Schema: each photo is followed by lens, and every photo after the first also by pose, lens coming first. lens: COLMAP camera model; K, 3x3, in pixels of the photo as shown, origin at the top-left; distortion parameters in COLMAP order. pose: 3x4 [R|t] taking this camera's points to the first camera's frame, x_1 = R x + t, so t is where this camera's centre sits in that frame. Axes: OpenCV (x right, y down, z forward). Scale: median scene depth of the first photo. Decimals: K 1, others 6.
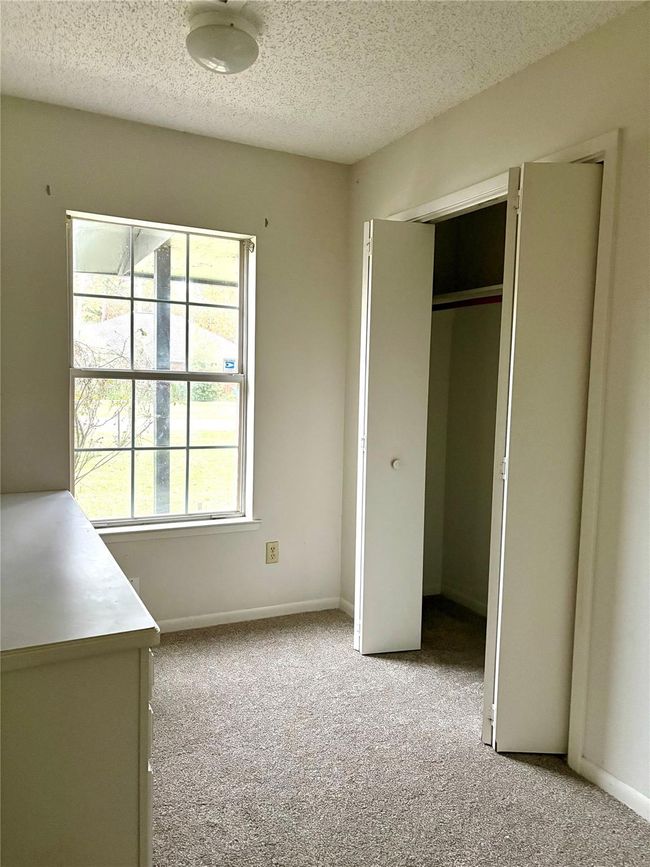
lens RADIAL K [[659.4, 0, 320.8], [0, 659.4, 437.9], [0, 0, 1]] dist [0.039179, -0.002049]
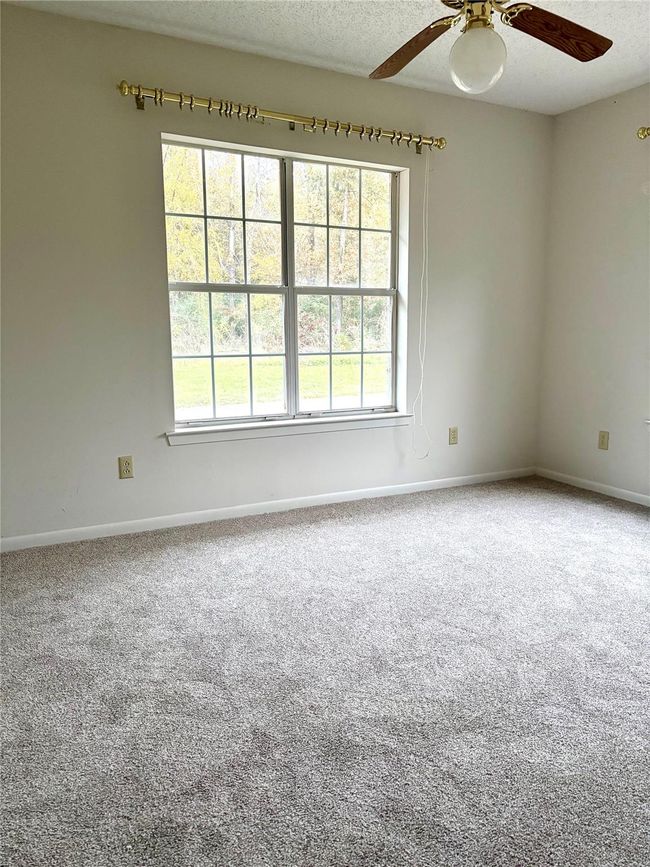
lens RADIAL K [[632.0, 0, 324.7], [0, 632.0, 402.0], [0, 0, 1]] dist [0.036363, 0.000553]
pose [[0.999607, -0.010093, 0.026168, -0.180233], [0.007771, 0.996148, 0.087338, 0.002827], [-0.026949, -0.087100, 0.995835, -0.089510]]
